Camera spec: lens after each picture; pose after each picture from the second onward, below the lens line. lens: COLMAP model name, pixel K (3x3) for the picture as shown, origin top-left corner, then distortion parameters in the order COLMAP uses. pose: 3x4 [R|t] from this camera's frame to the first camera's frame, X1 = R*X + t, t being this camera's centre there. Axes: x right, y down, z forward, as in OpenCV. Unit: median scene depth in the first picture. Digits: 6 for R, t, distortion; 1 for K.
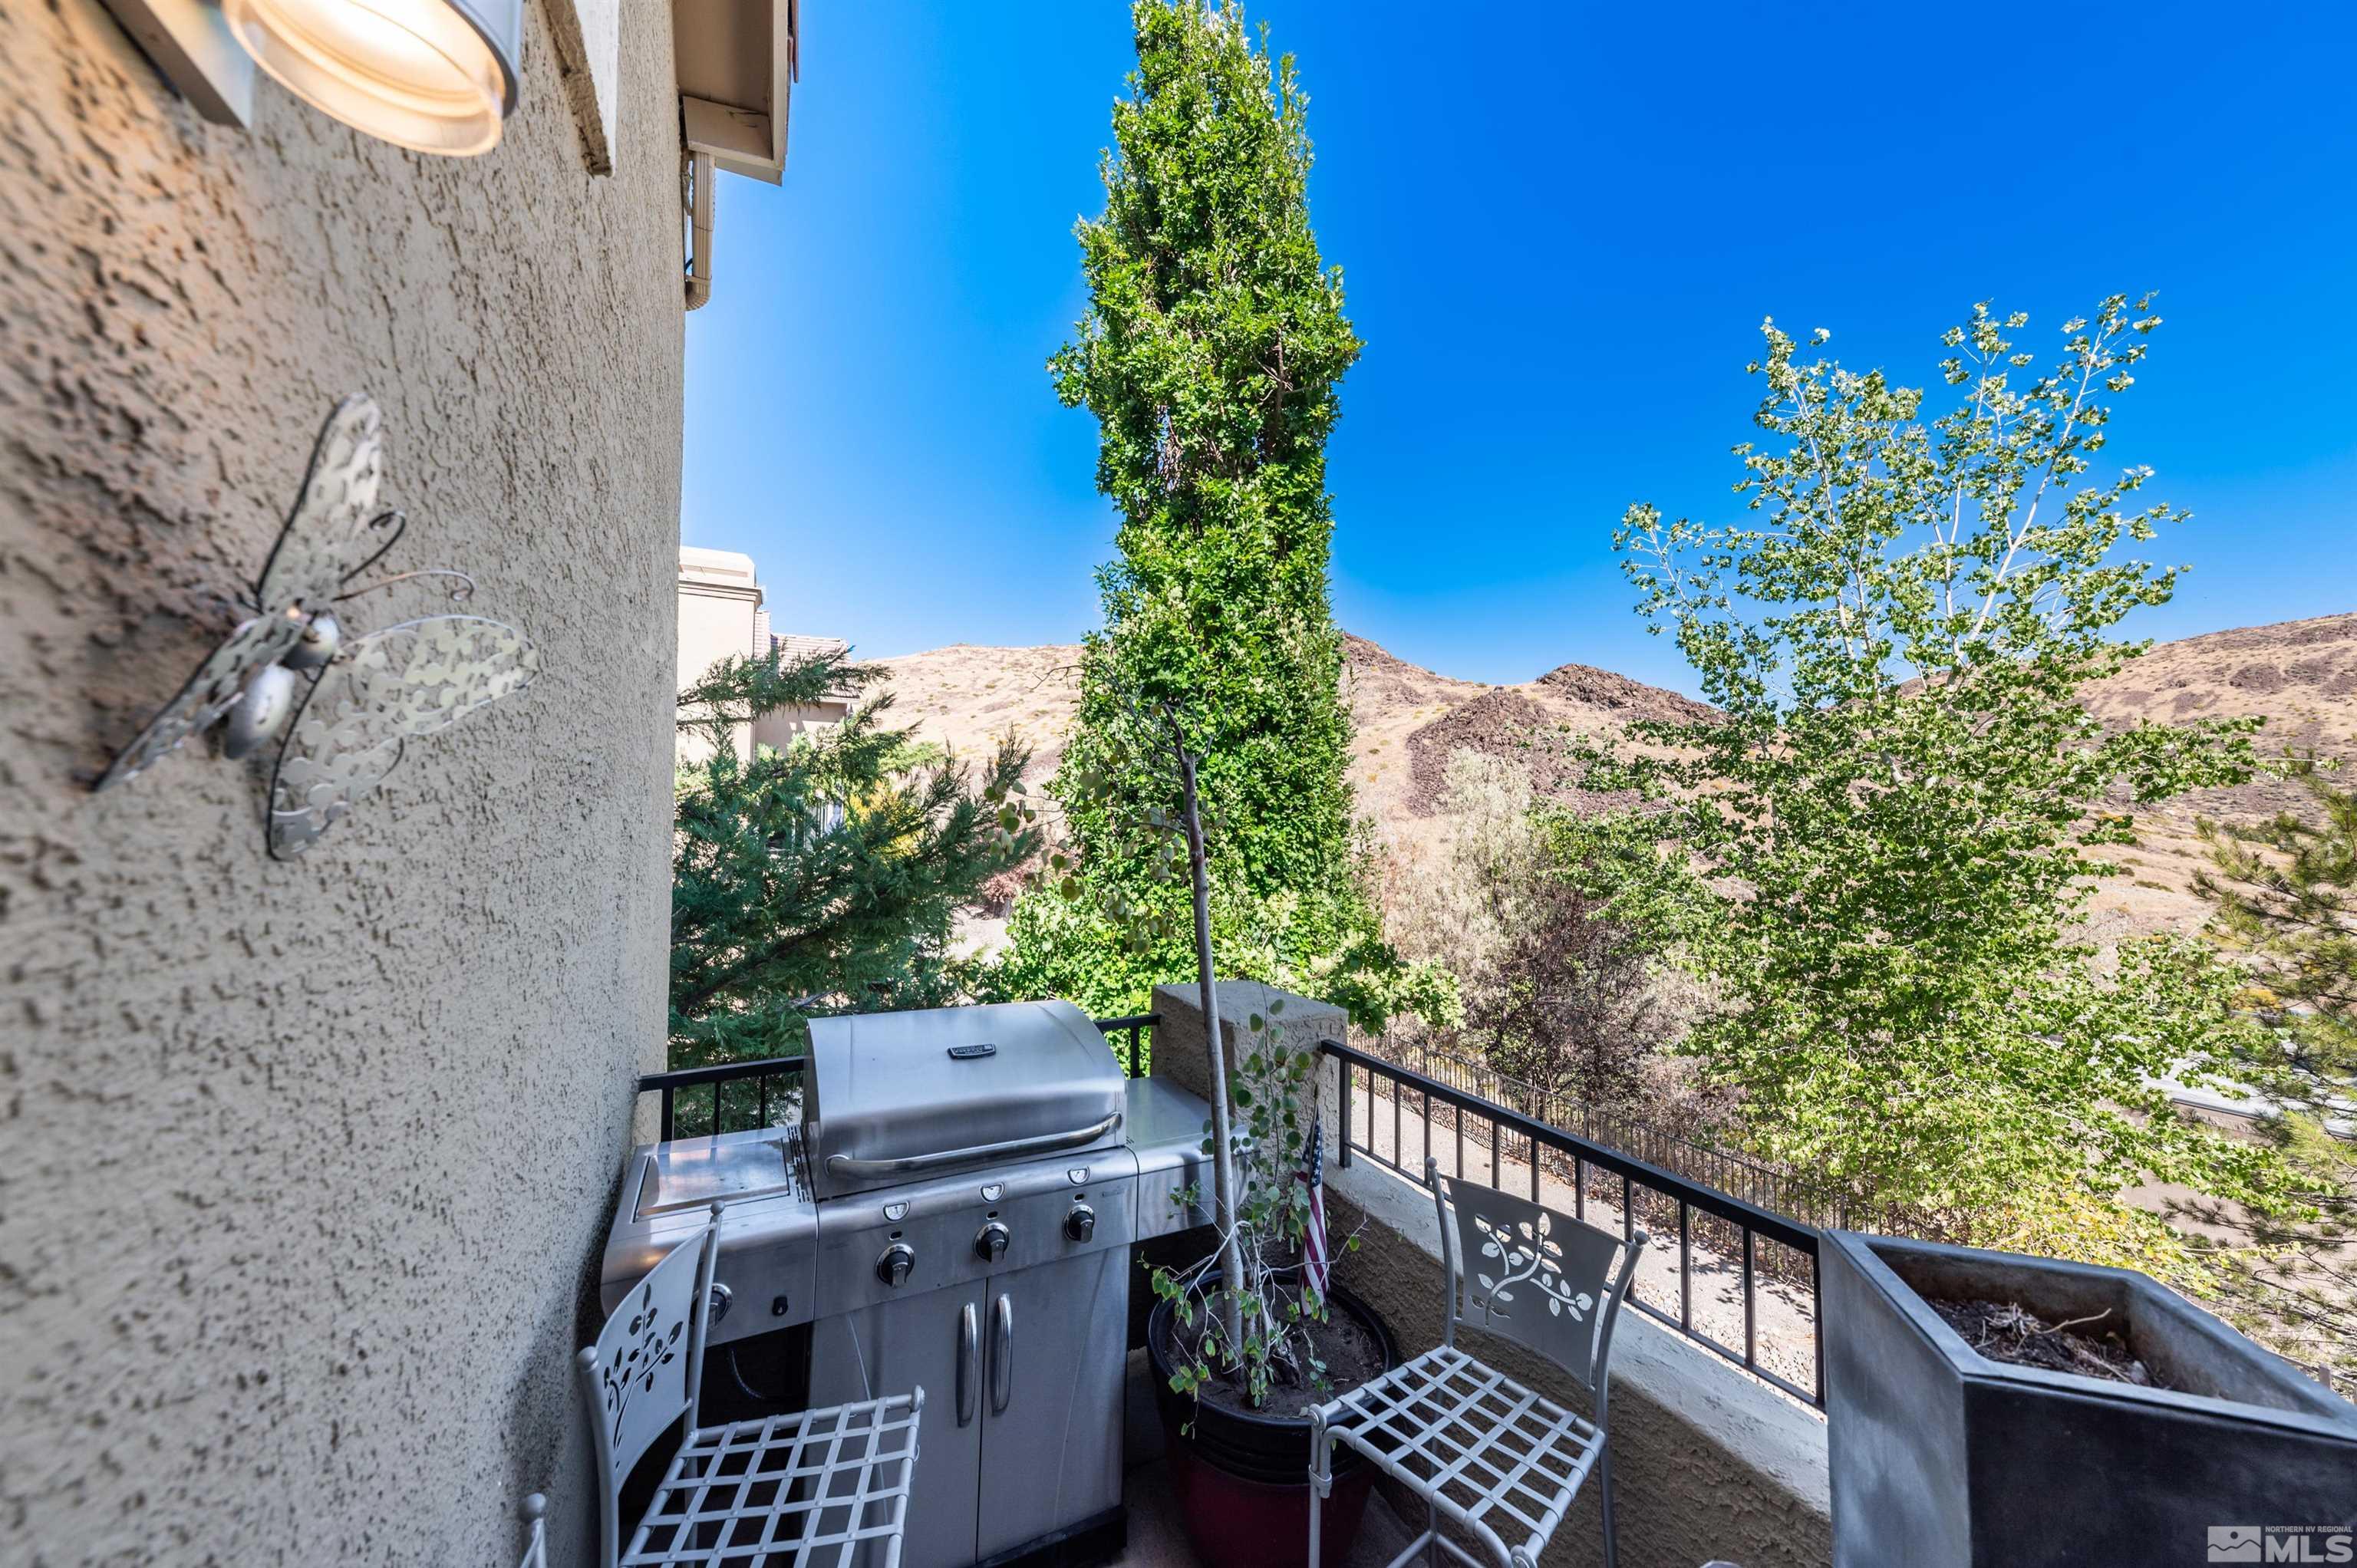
lens RADIAL K [[806.4, 0, 1169.7], [0, 806.4, 792.9], [0, 0, 1]] dist [-0.000712, -0.000296]
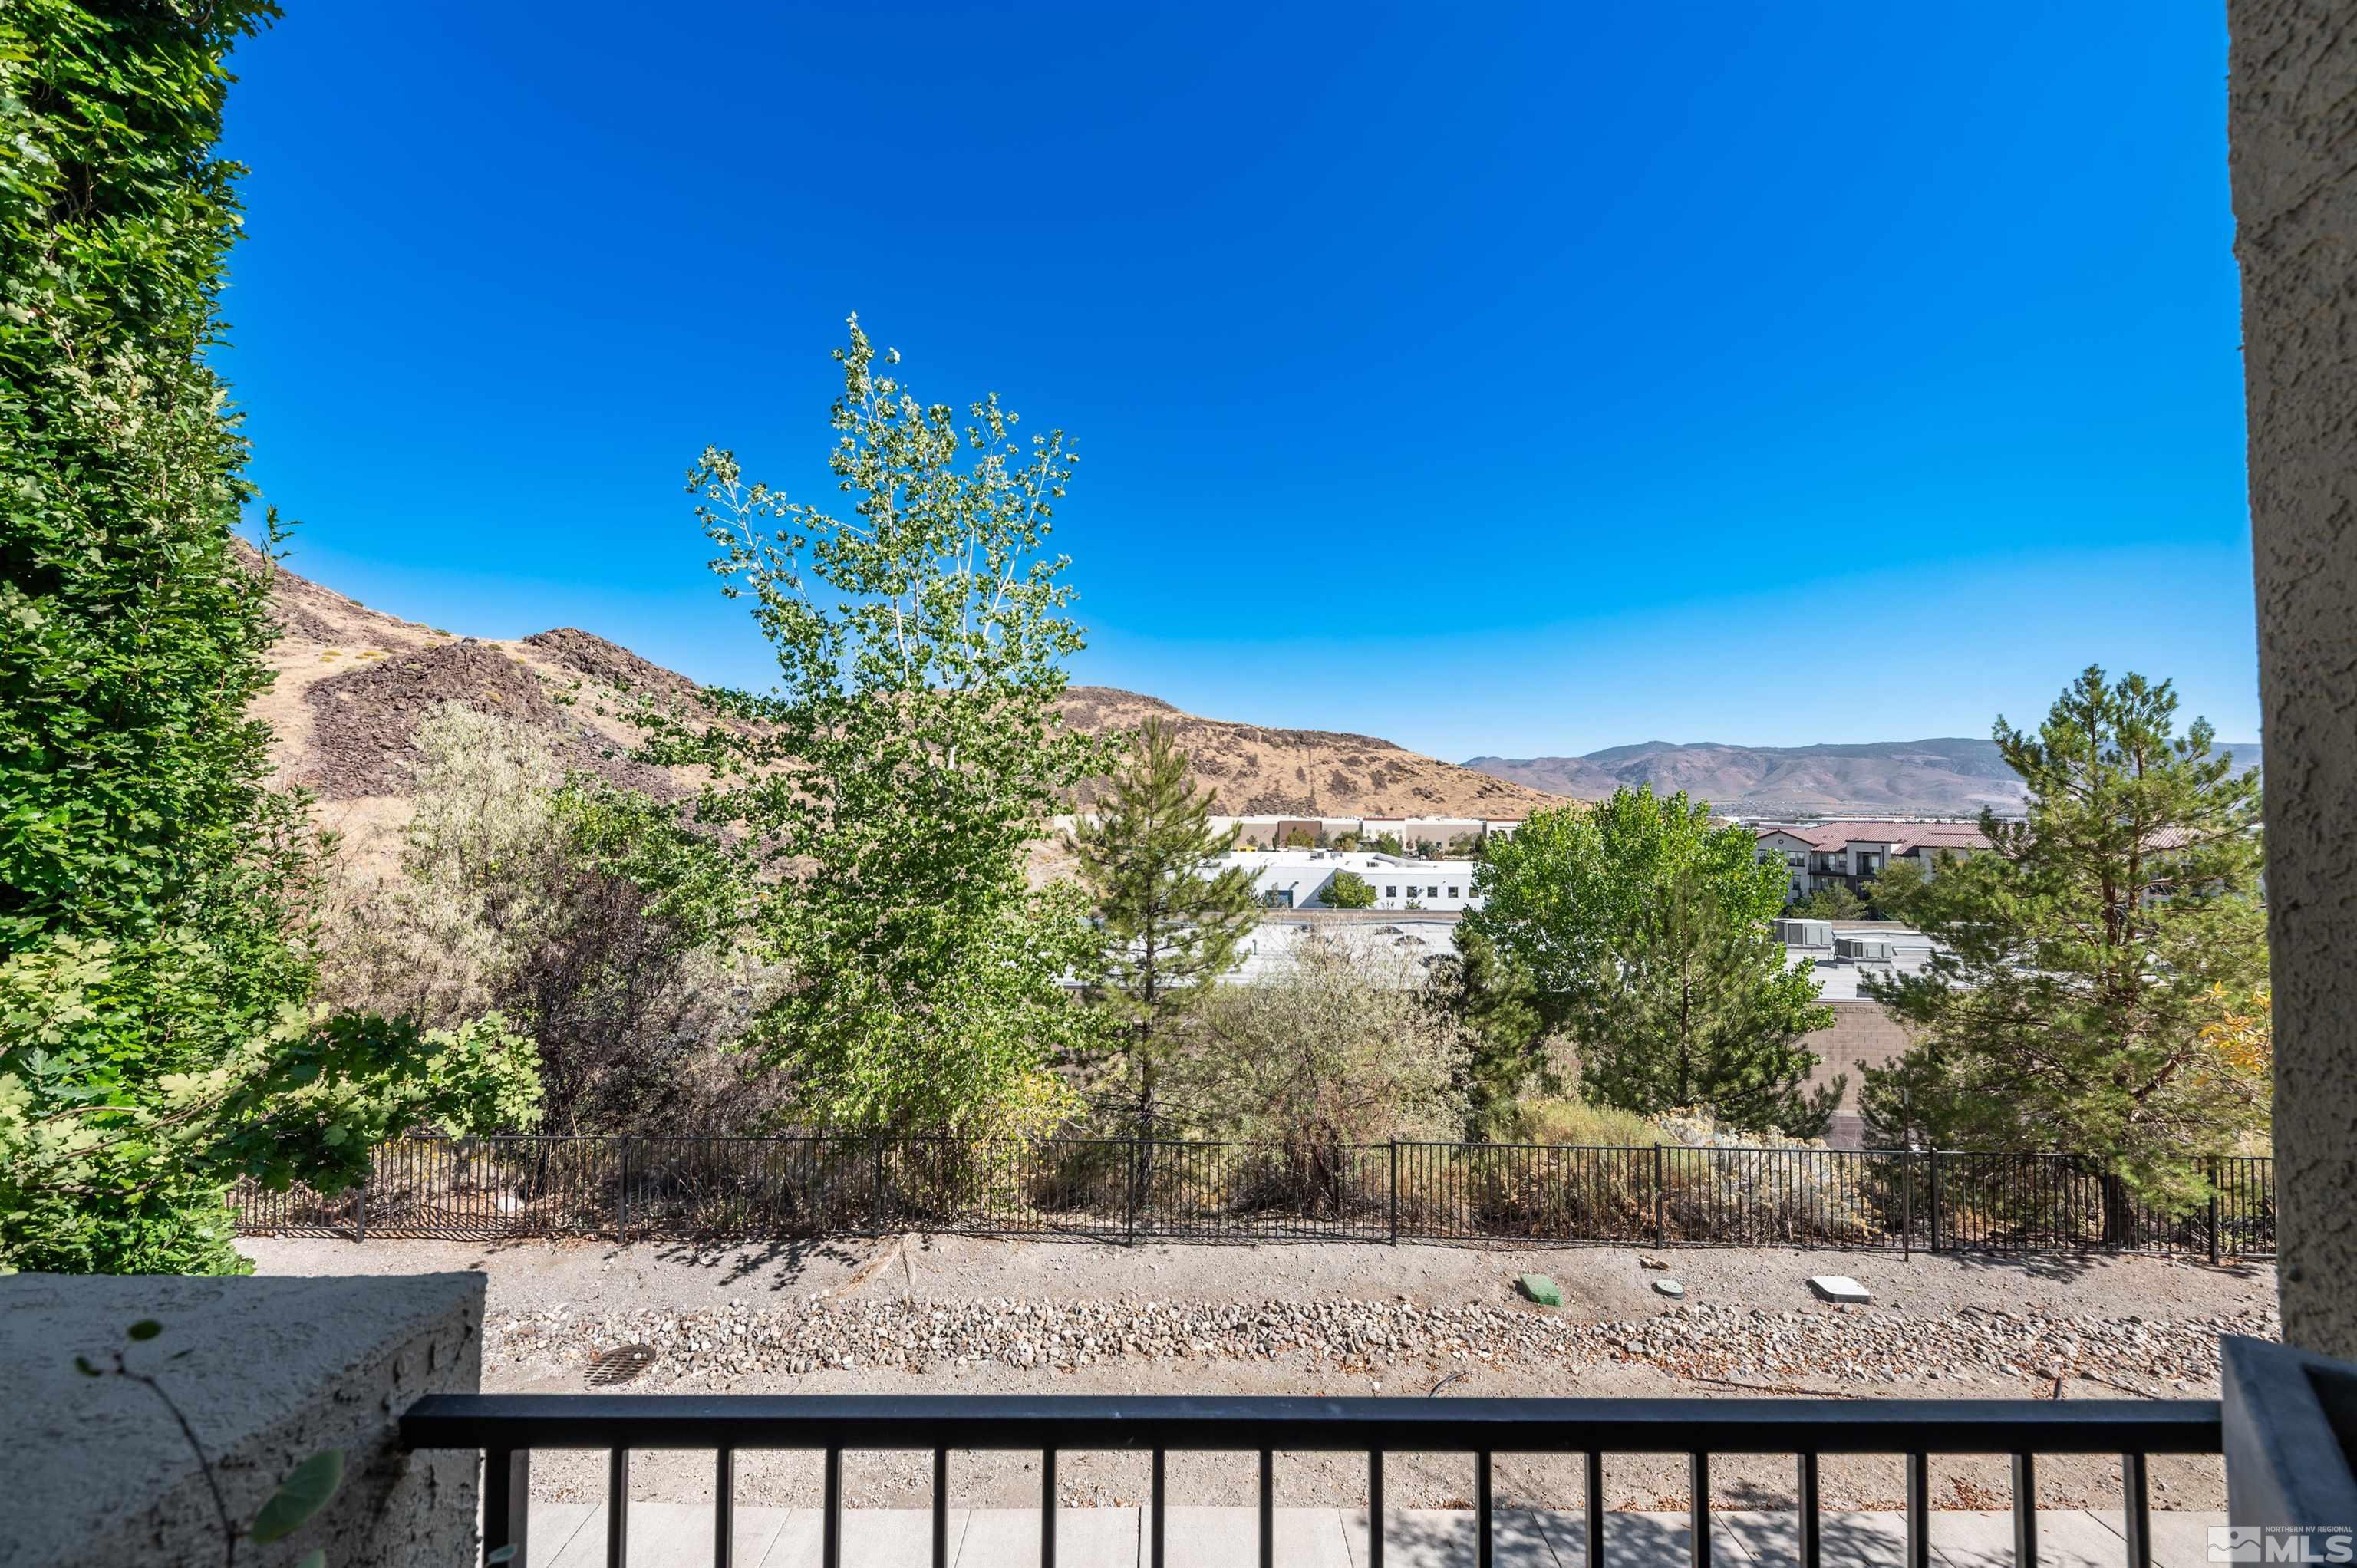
lens RADIAL K [[809.7, 0, 1178.5], [0, 809.7, 784.0], [0, 0, 1]] dist [0.010125, -0.002408]
pose [[0.447231, 0.021275, 0.894165, 0.007209], [-0.029568, 0.999522, -0.008992, 0.013677], [-0.893930, -0.022417, 0.447647, 0.171034]]
